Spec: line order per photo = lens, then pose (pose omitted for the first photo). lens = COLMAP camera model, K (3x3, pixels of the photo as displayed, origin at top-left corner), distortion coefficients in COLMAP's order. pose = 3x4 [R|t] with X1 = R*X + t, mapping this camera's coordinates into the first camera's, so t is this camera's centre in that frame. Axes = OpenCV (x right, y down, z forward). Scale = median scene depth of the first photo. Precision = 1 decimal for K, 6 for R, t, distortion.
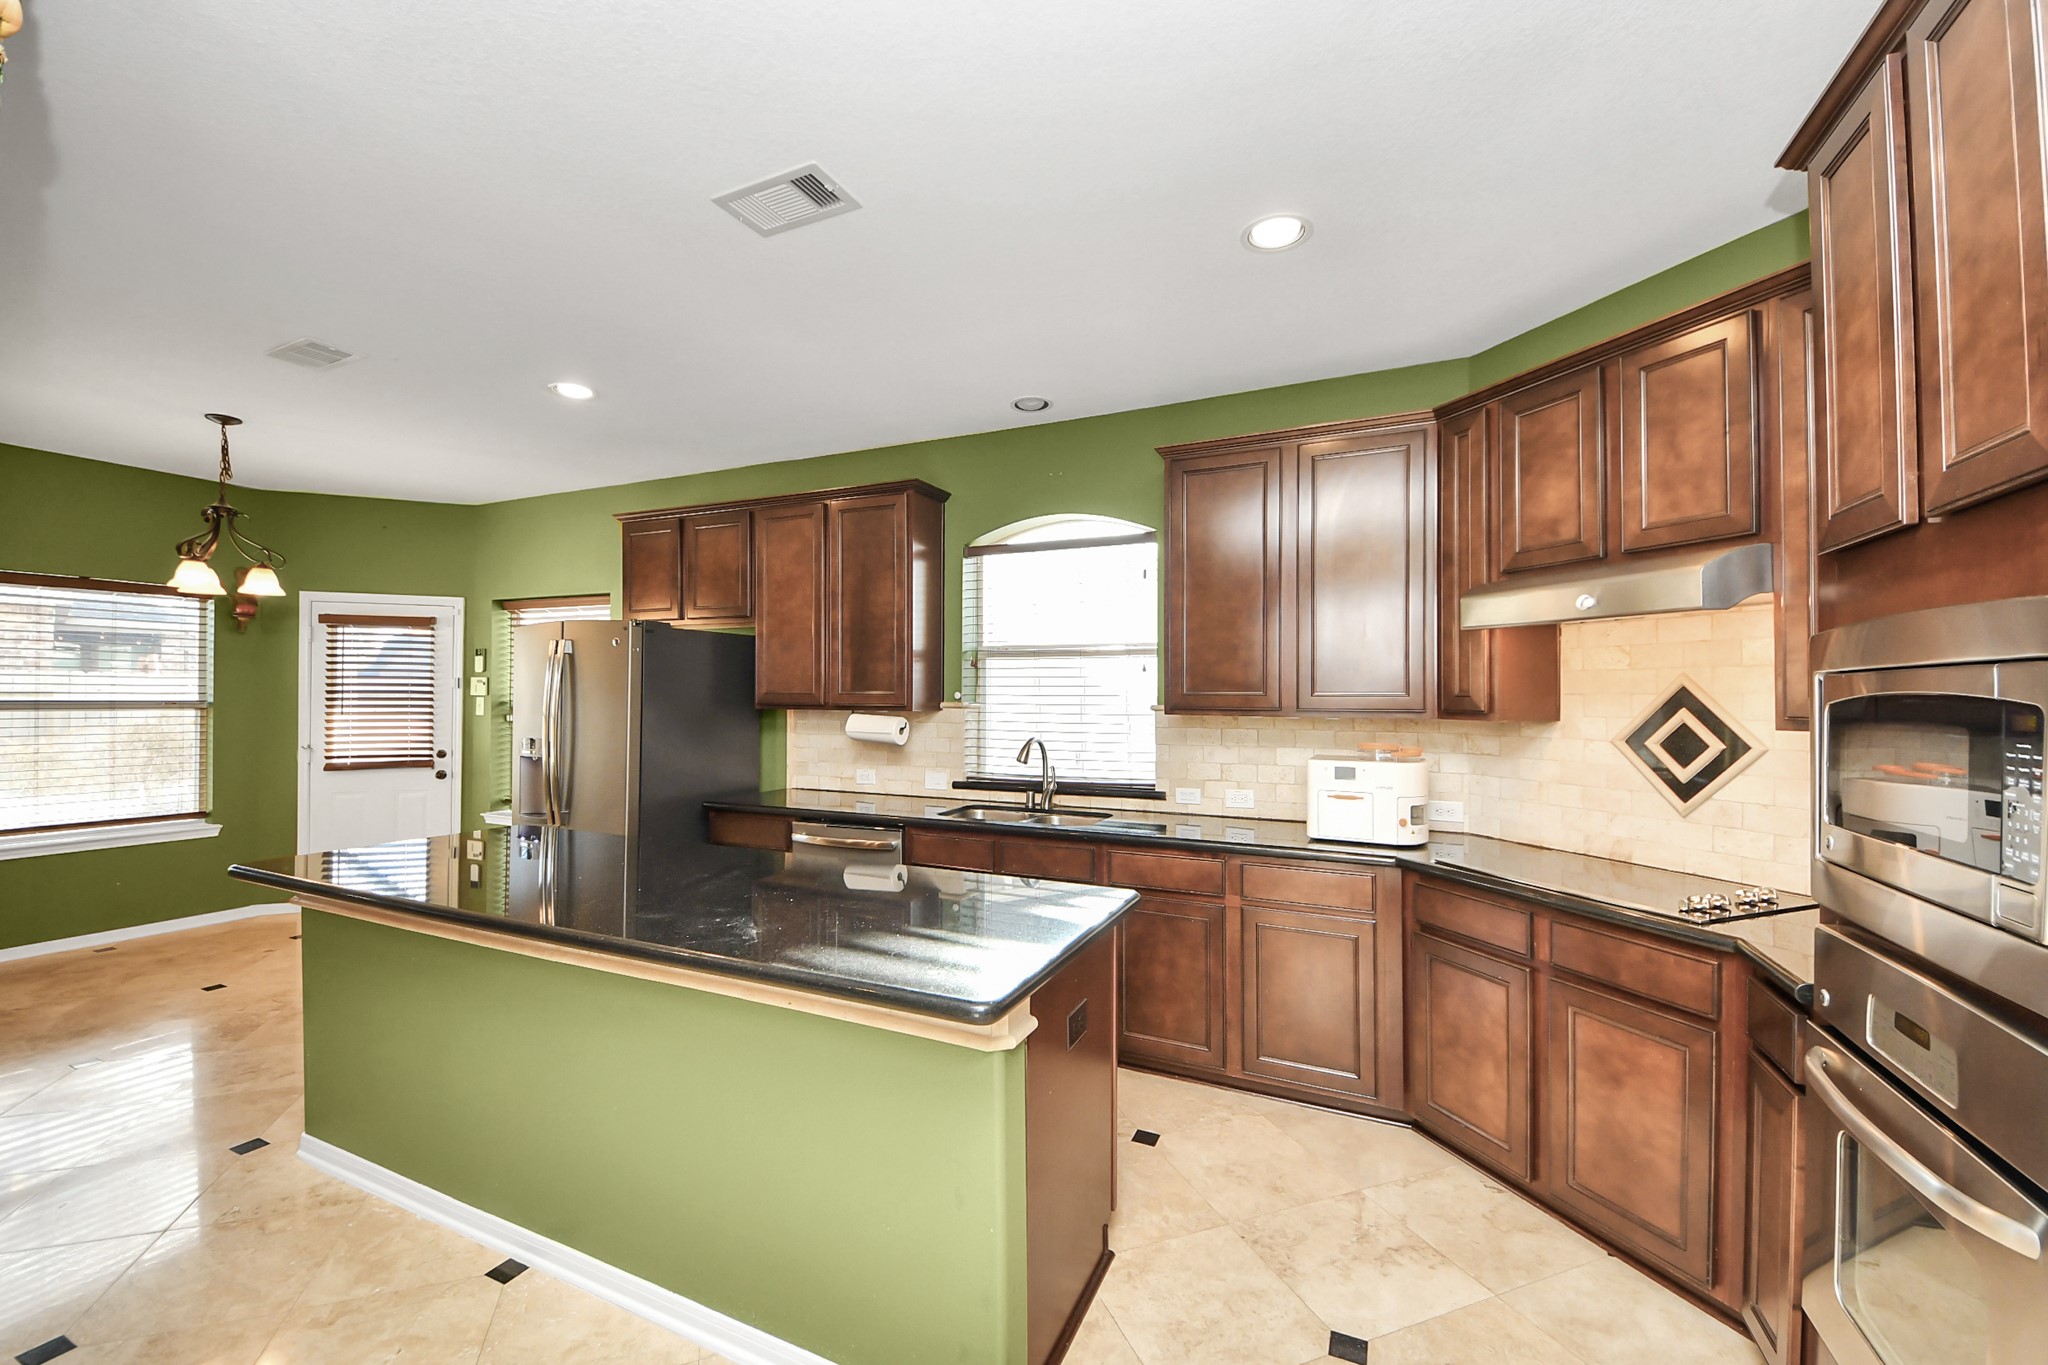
lens RADIAL K [[776.8, 0, 1021.6], [0, 776.8, 704.5], [0, 0, 1]] dist [0.000479, -0.012274]
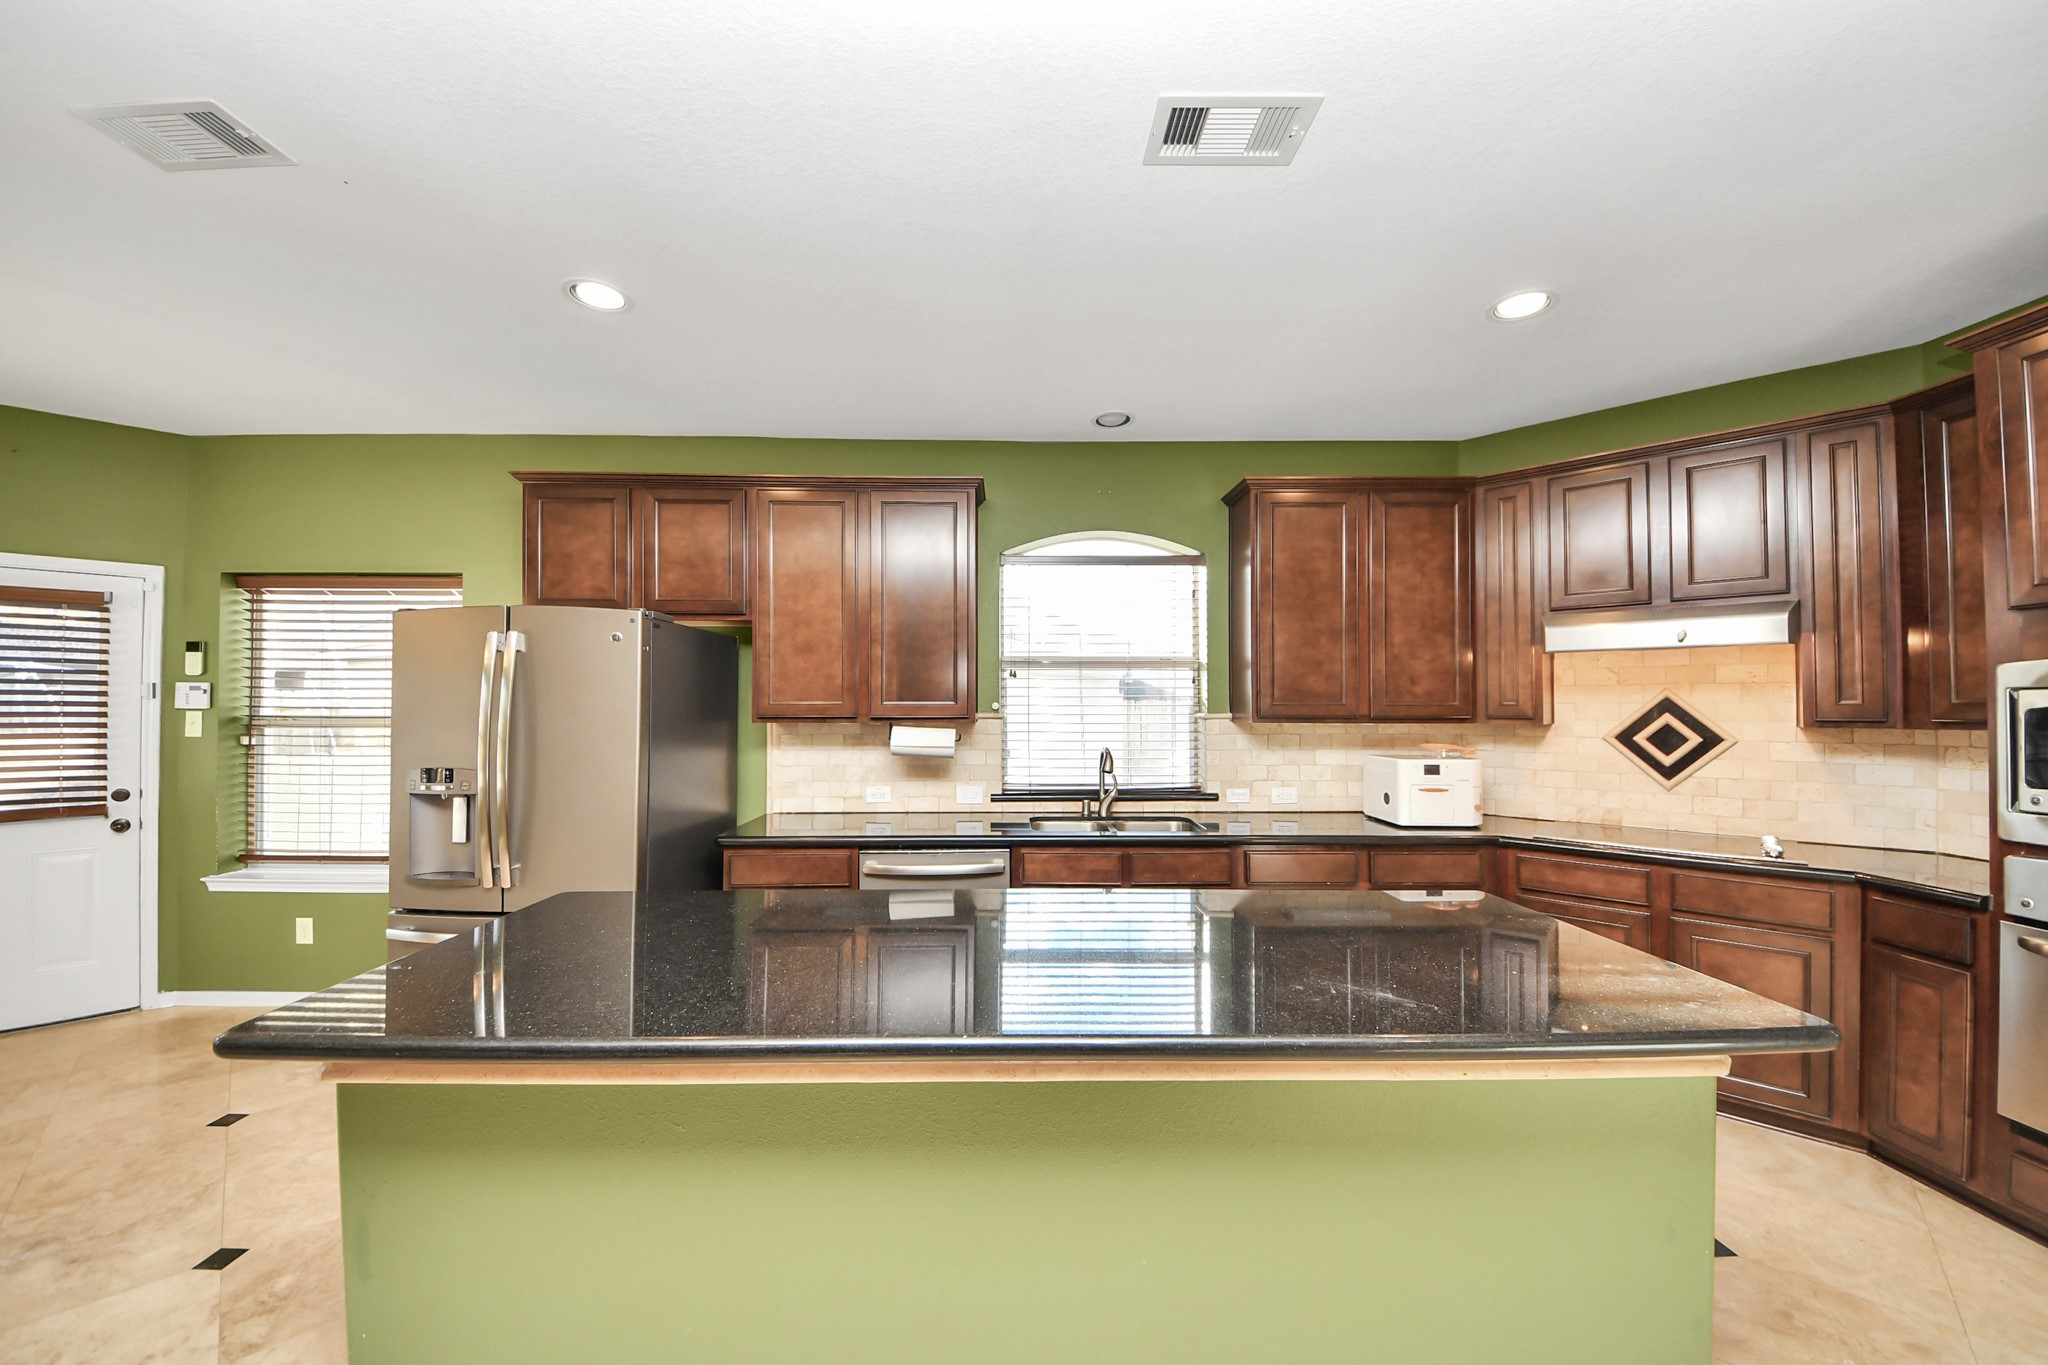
lens RADIAL K [[695.7, 0, 1032.3], [0, 695.7, 696.6], [0, 0, 1]] dist [0.000101, -0.006094]
pose [[0.909449, 0.002393, 0.415809, -0.453523], [0.008037, 0.999696, -0.023330, -0.003057], [-0.415738, 0.024559, 0.909153, 0.207439]]
